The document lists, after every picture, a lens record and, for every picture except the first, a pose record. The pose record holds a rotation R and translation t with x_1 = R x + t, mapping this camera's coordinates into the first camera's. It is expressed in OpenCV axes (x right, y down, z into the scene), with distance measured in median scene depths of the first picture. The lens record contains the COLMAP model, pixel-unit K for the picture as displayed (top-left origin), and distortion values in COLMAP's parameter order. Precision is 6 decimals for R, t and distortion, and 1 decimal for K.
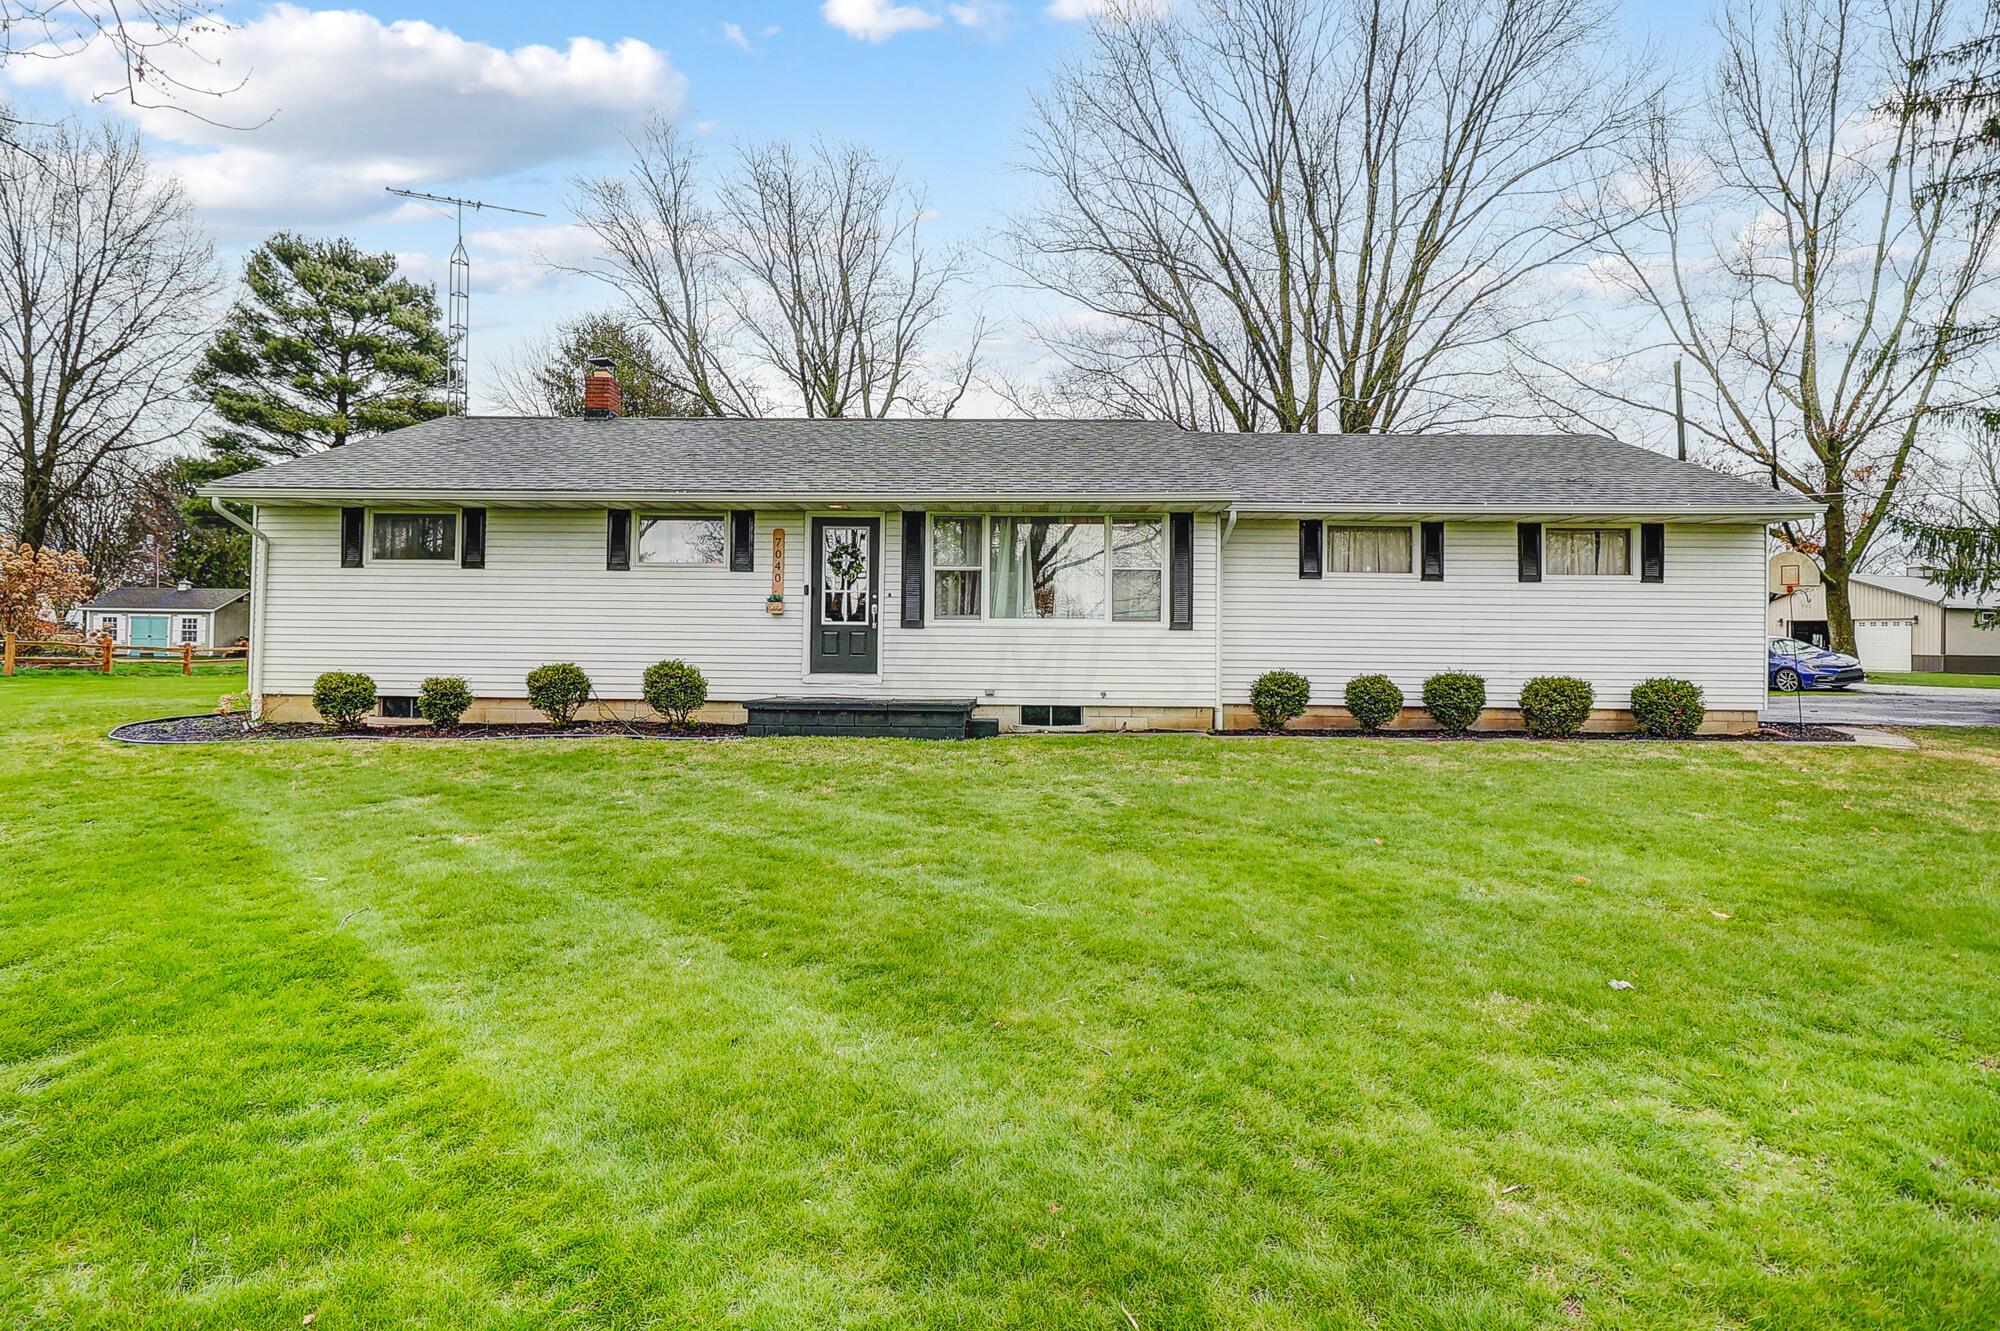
lens RADIAL K [[914.9, 0, 1008.2], [0, 914.9, 641.8], [0, 0, 1]] dist [-0.001101, -0.000212]
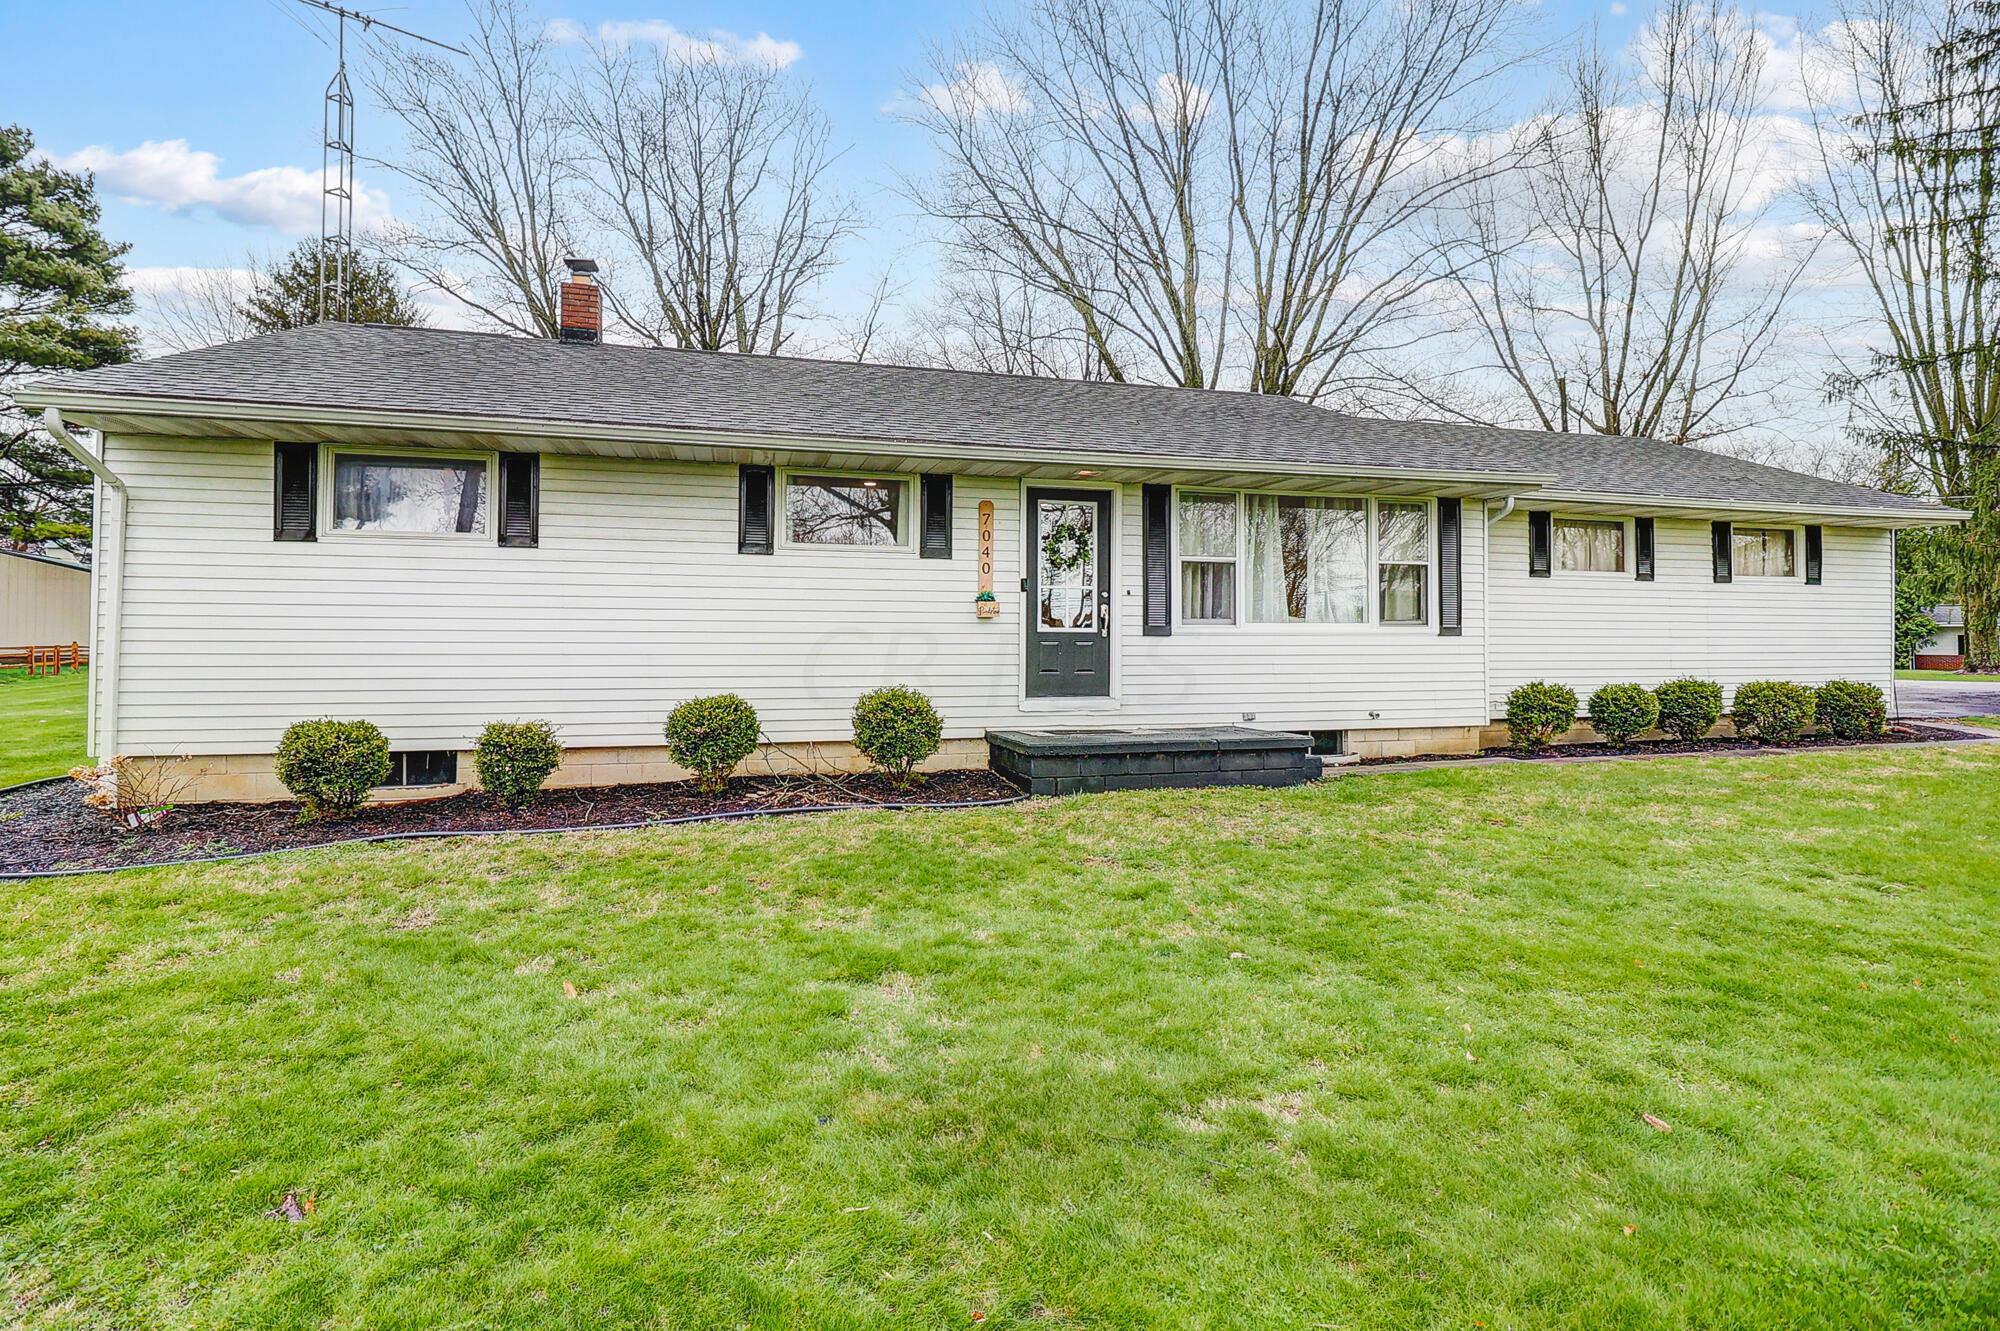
lens RADIAL K [[914.9, 0, 1008.2], [0, 914.9, 641.8], [0, 0, 1]] dist [-0.001101, -0.000212]
pose [[0.962326, -0.008606, 0.271760, -0.432236], [0.007110, 0.999954, 0.006491, -0.015836], [-0.271804, -0.004315, 0.962343, 0.293768]]
